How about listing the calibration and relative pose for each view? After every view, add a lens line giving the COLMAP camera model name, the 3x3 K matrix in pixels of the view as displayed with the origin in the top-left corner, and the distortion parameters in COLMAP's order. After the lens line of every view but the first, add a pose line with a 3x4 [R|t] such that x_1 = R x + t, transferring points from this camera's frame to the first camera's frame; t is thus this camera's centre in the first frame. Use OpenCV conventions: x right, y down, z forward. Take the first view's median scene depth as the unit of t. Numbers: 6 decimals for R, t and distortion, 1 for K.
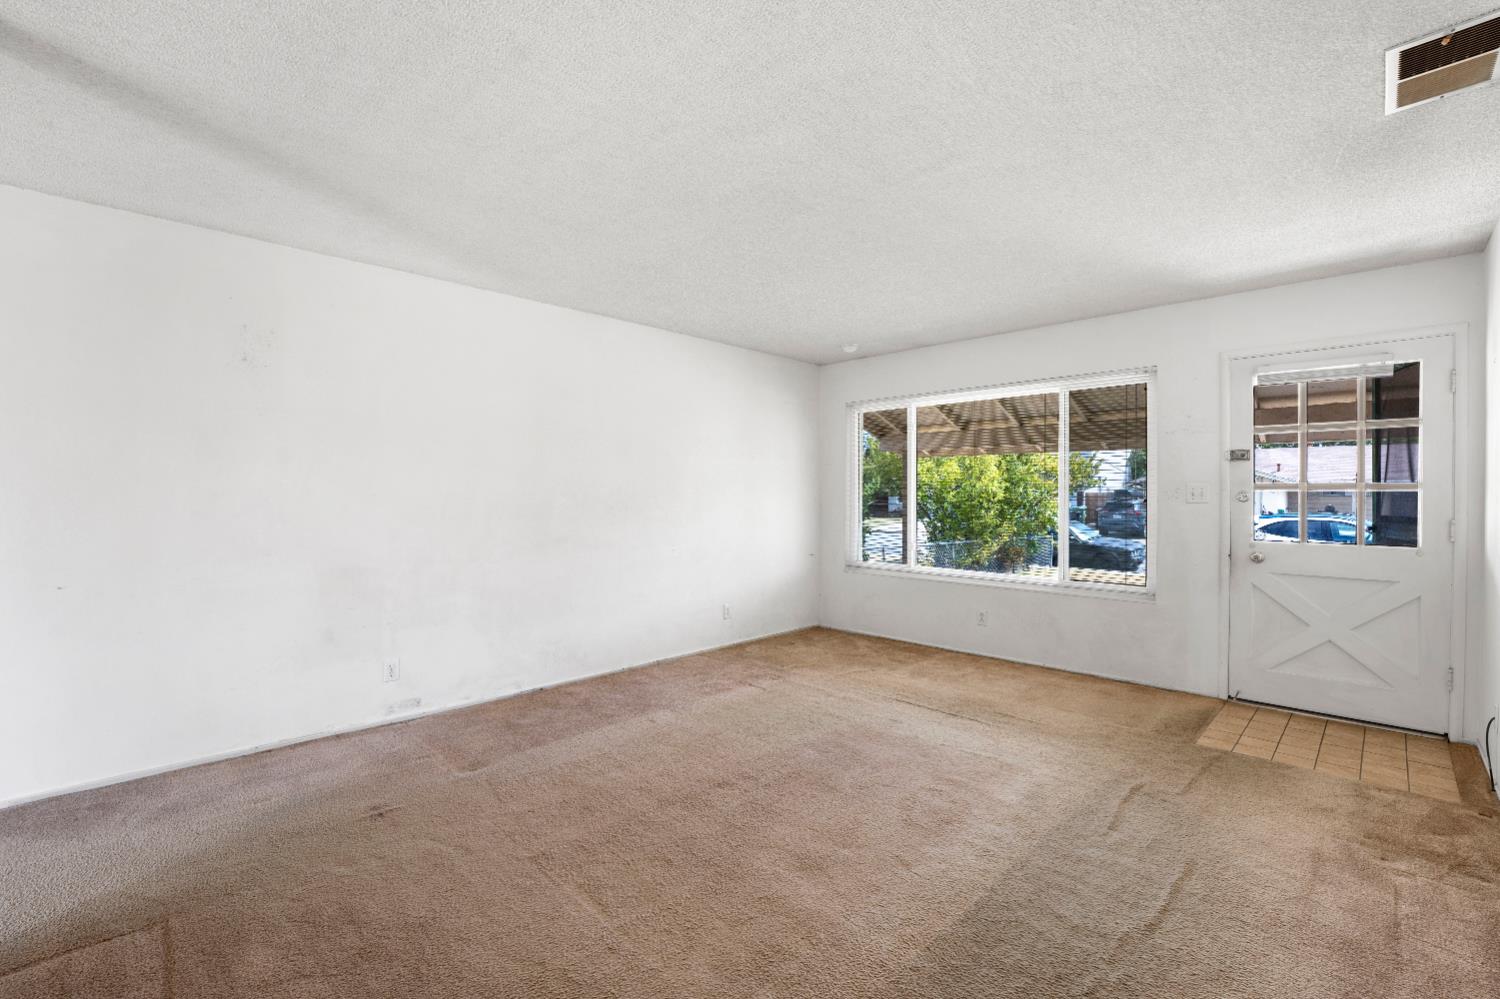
lens RADIAL K [[645.8, 0, 750.0], [0, 645.8, 499.5], [0, 0, 1]] dist [-0.015611, -0.000010]
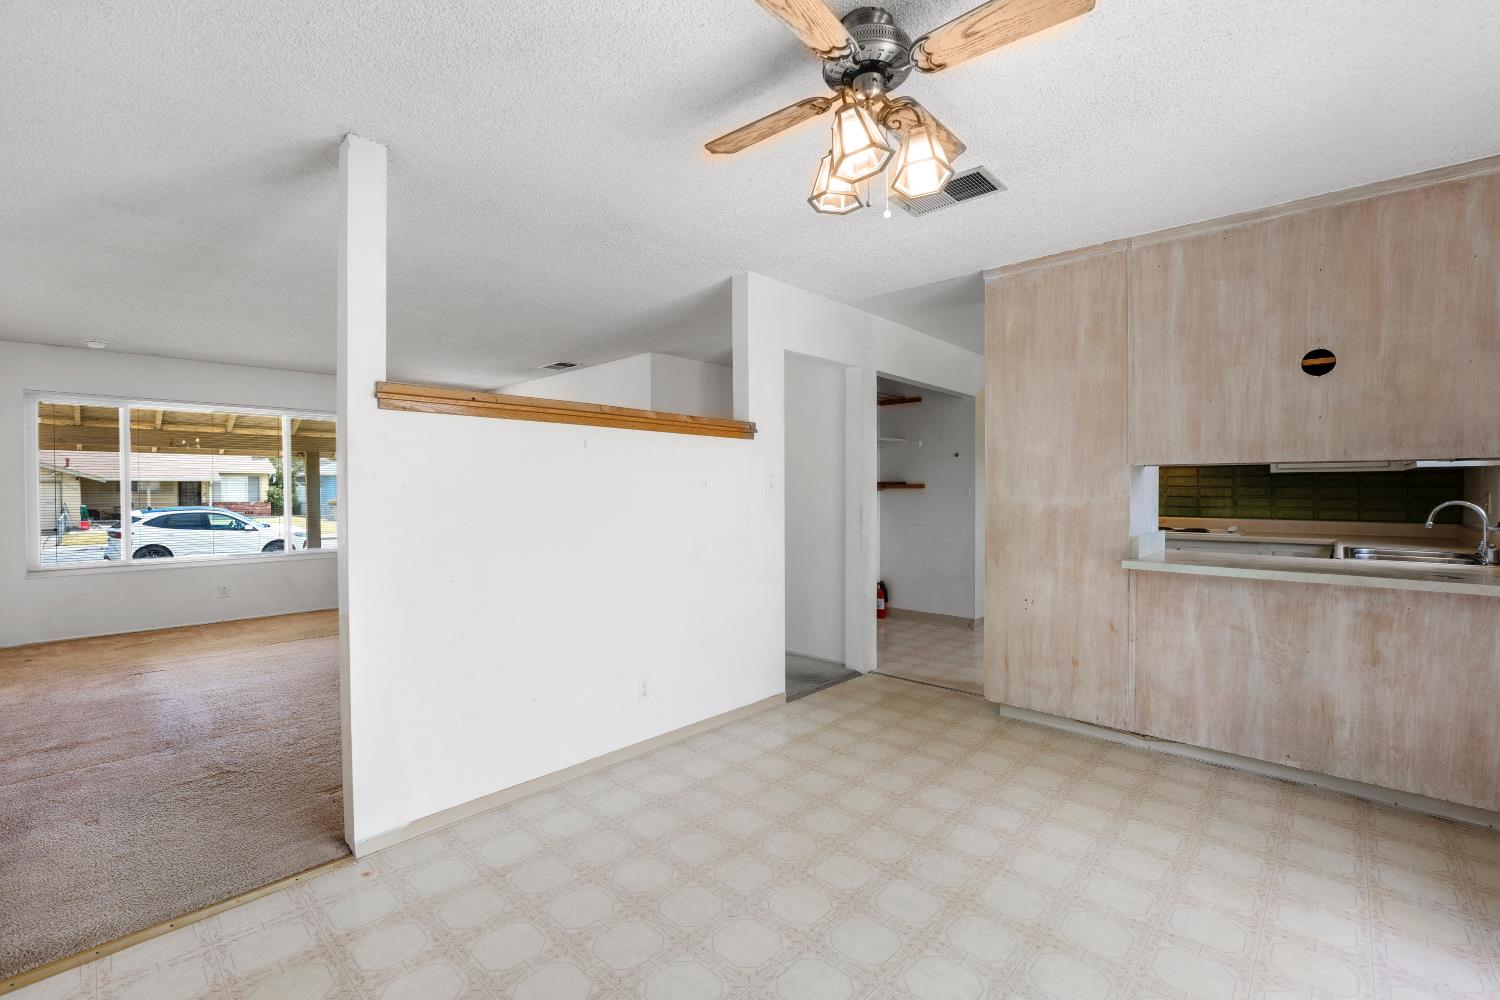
lens RADIAL K [[669.2, 0, 750.0], [0, 669.2, 500.0], [0, 0, 1]] dist [-0.019423, -0.000043]
pose [[-0.019728, -0.017257, 0.999656, -1.227922], [0.010743, 0.999790, 0.017471, -0.001642], [-0.999748, 0.011084, -0.019539, 0.011082]]
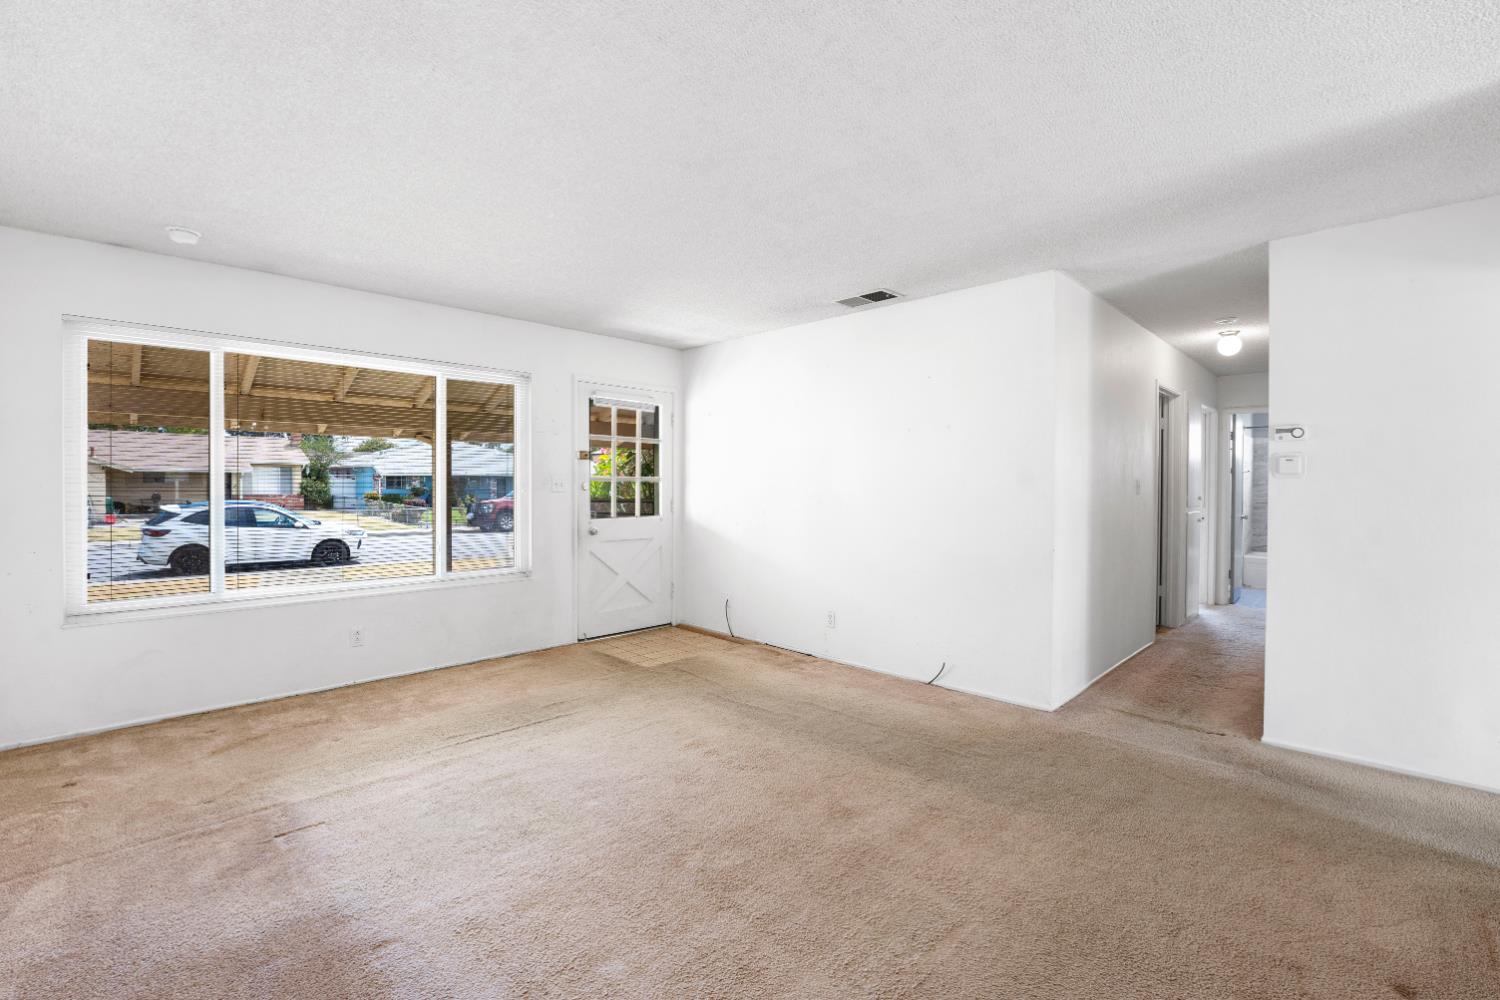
lens RADIAL K [[667.7, 0, 744.3], [0, 667.7, 493.5], [0, 0, 1]] dist [-0.016361, 0.000195]
pose [[-0.000692, -0.015653, 0.999877, -0.623280], [0.004788, 0.999866, 0.015657, -0.009725], [-0.999988, 0.004798, -0.000617, 0.681028]]
